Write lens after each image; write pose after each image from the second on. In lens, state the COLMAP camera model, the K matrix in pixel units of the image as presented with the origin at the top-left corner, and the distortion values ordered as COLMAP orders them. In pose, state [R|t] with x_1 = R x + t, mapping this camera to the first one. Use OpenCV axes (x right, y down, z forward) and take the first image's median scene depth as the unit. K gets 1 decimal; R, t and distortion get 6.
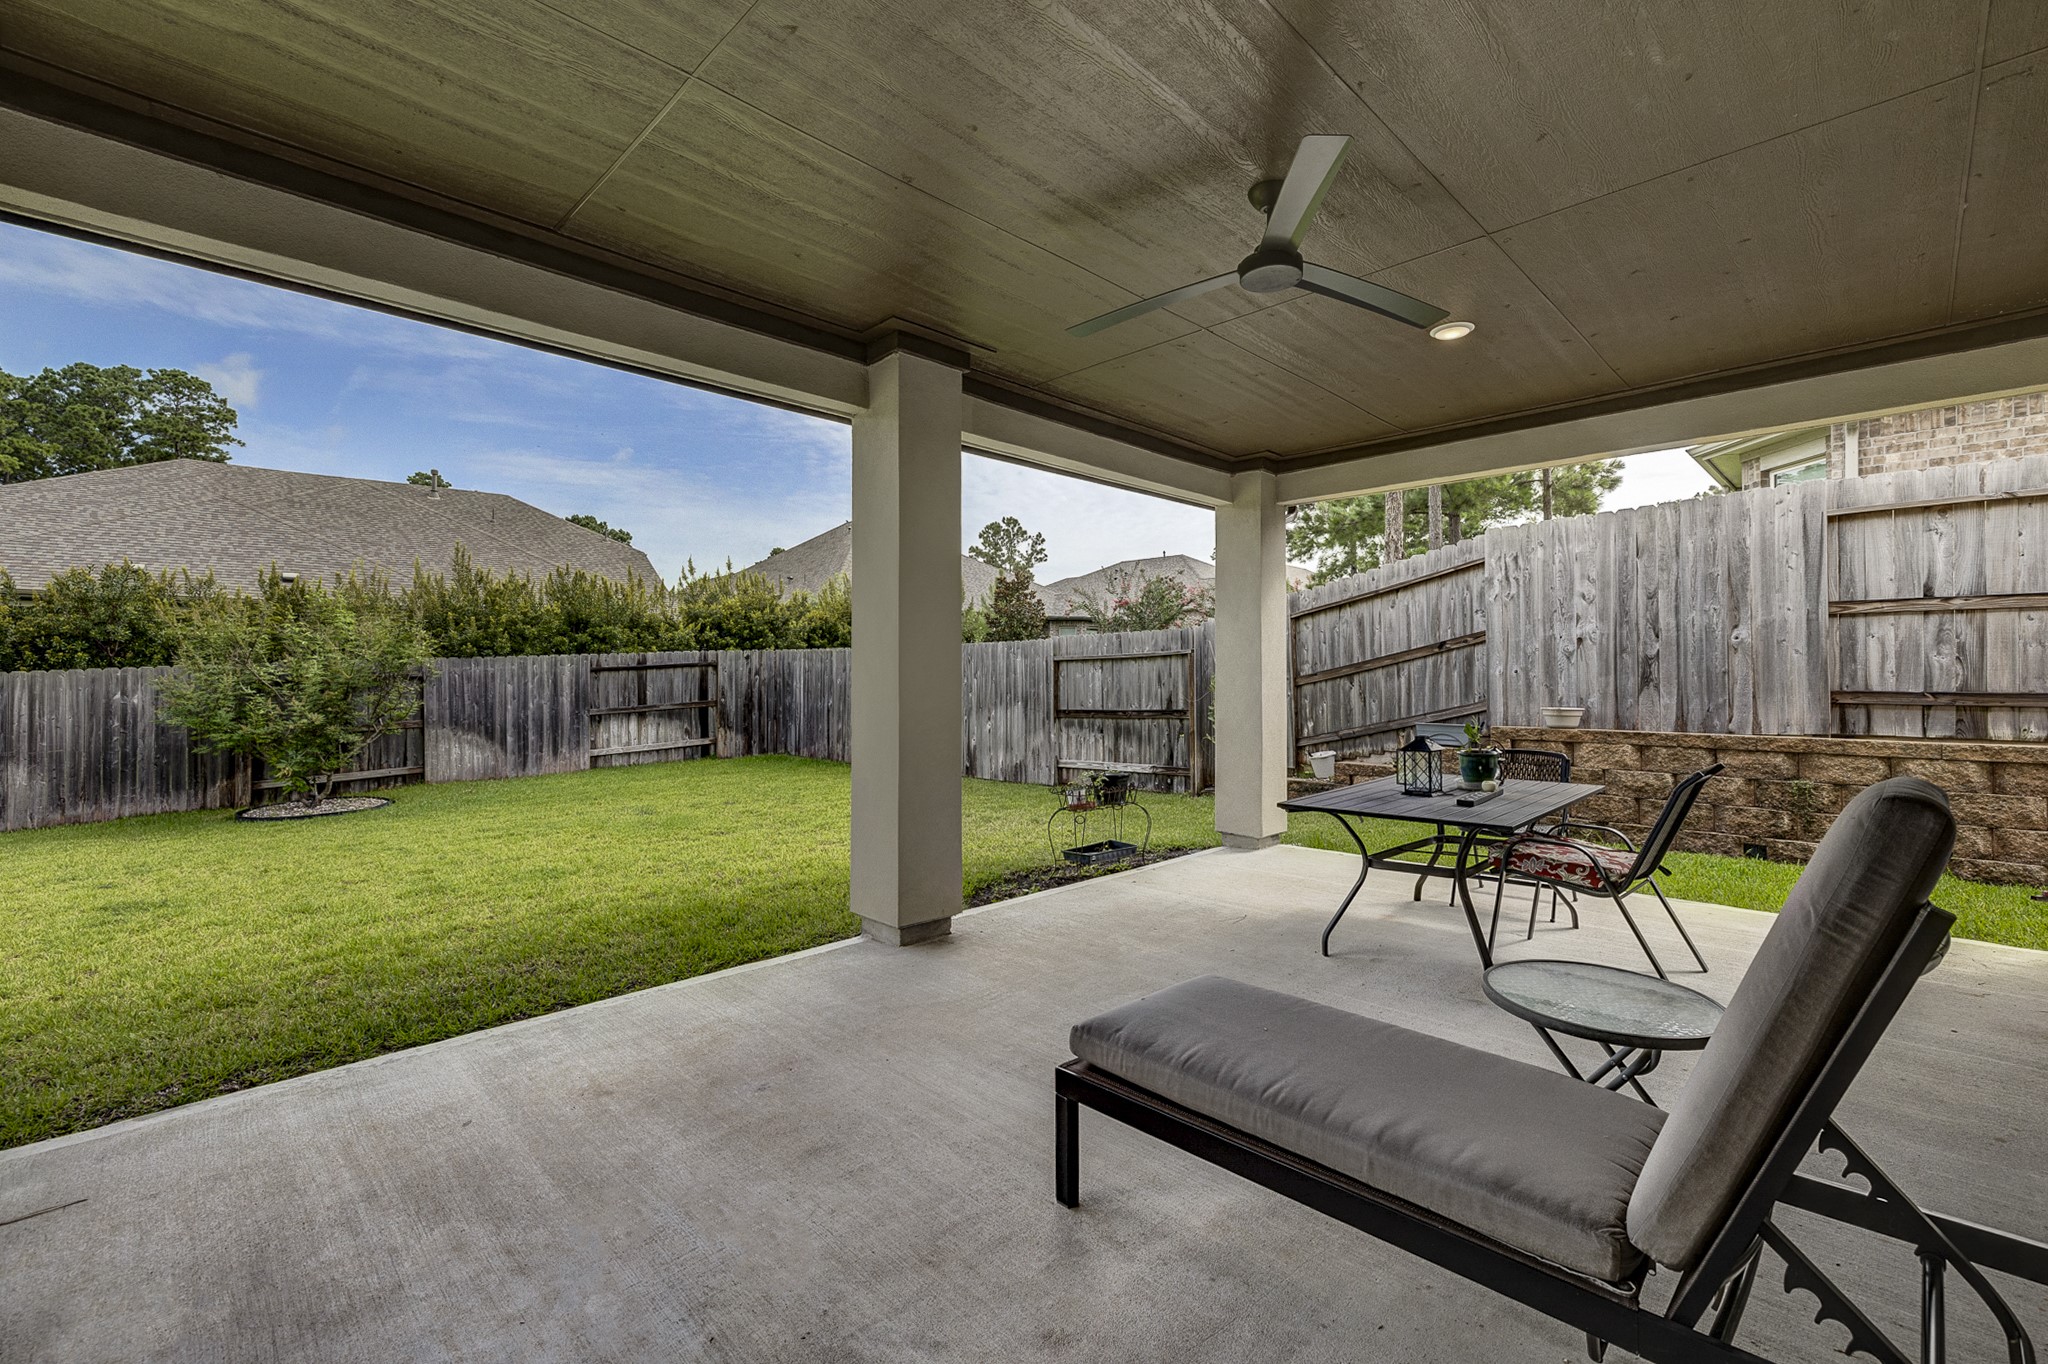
lens RADIAL K [[881.0, 0, 1020.7], [0, 881.0, 688.8], [0, 0, 1]] dist [0.001239, 0.000077]
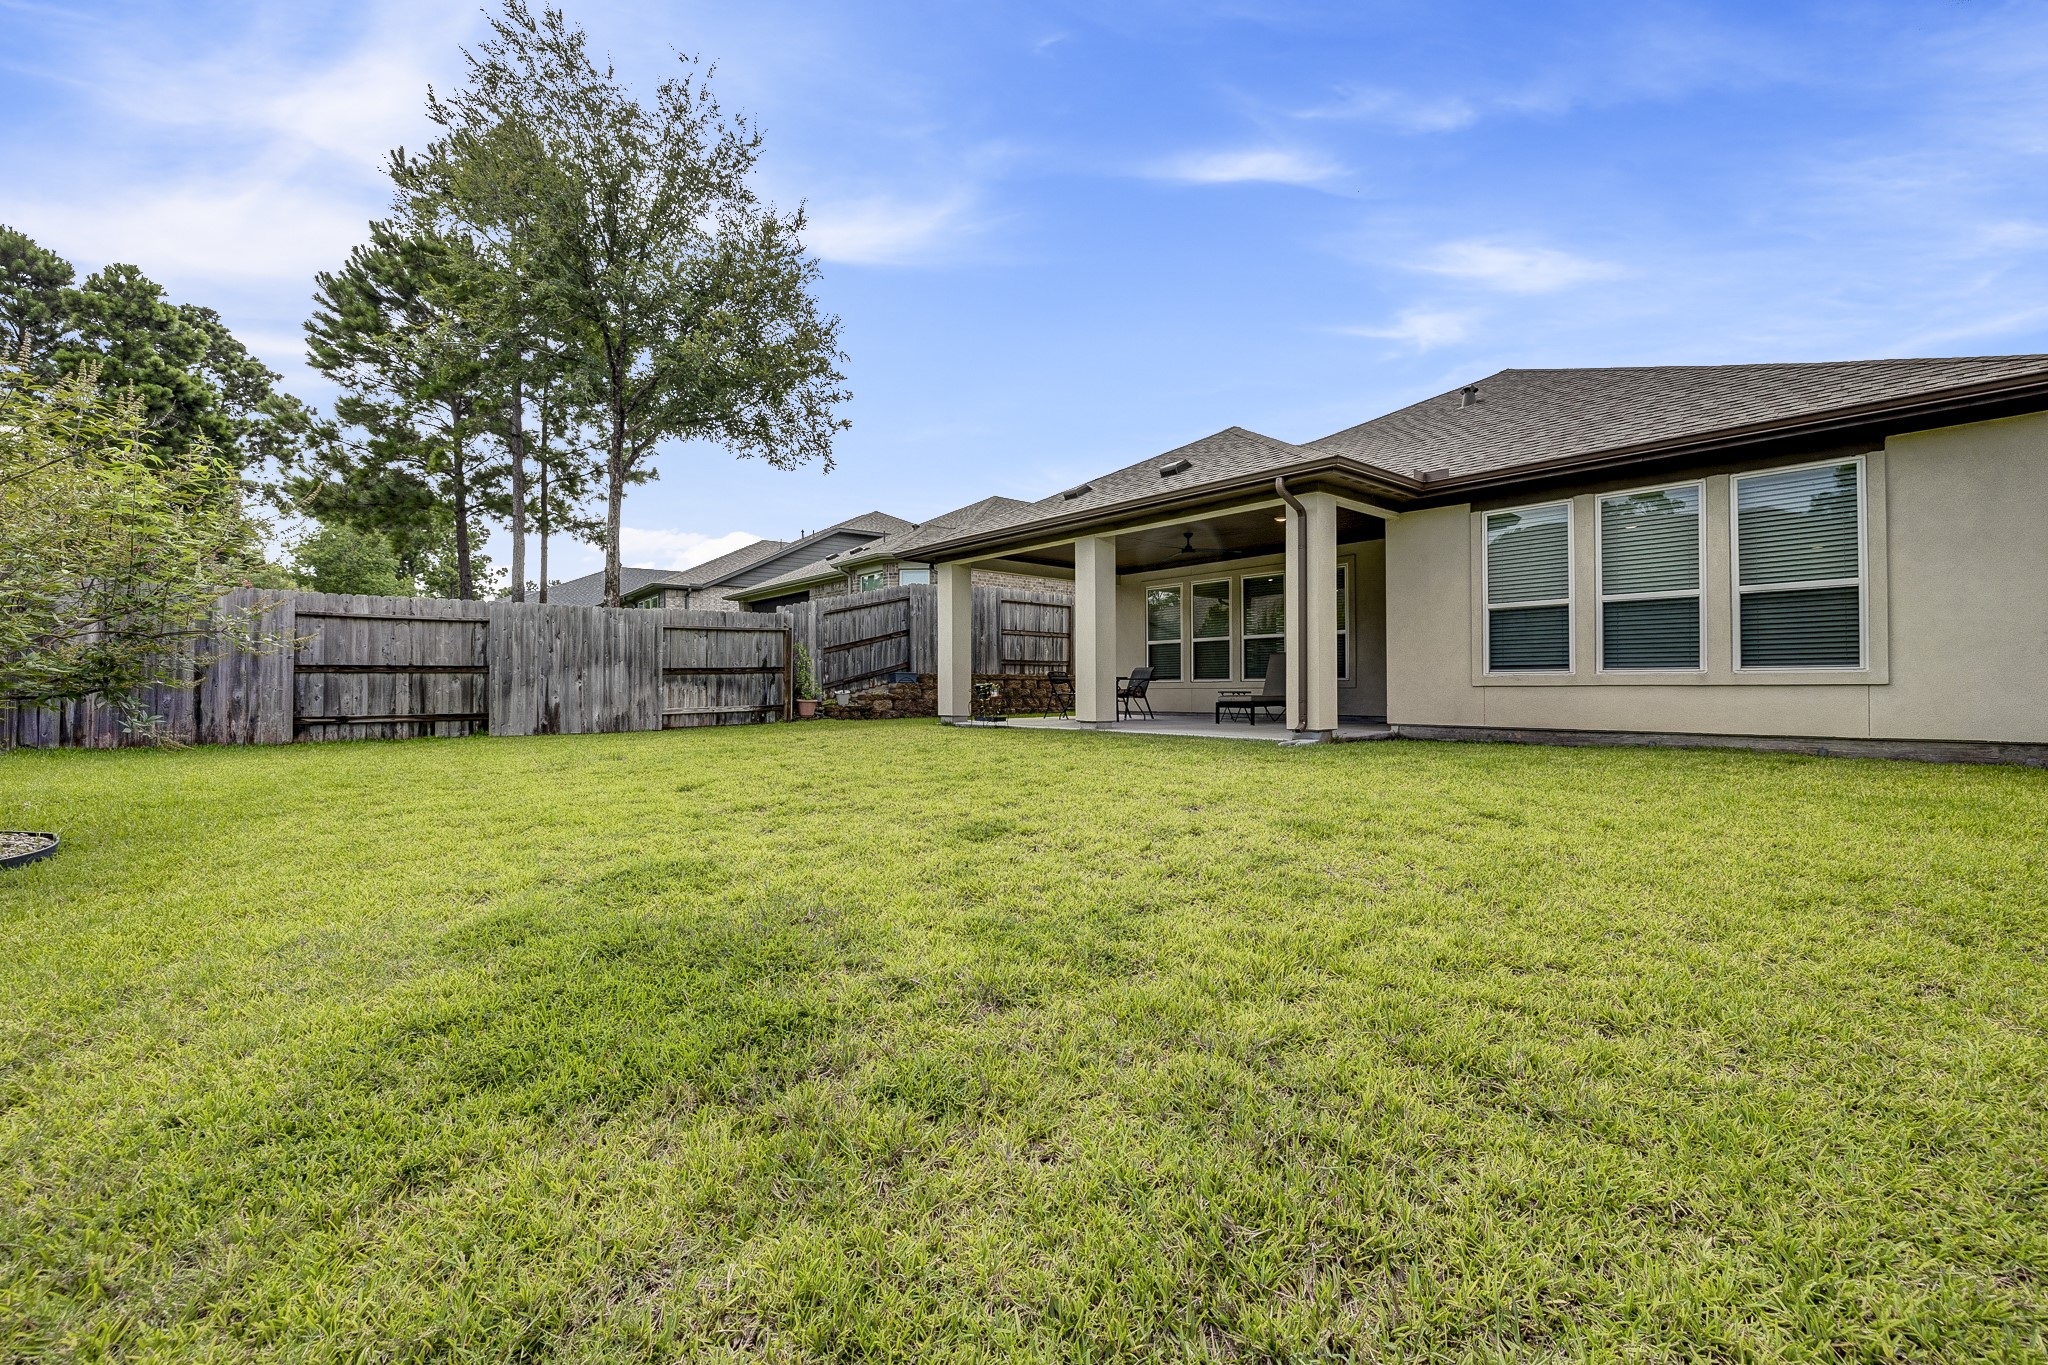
lens RADIAL K [[881.0, 0, 1020.7], [0, 881.0, 689.3], [0, 0, 1]] dist [0.001239, 0.000077]
pose [[0.055615, -0.005736, 0.998436, -1.259897], [0.007959, 0.999954, 0.005302, 0.055073], [-0.998421, 0.007651, 0.055658, 0.471014]]
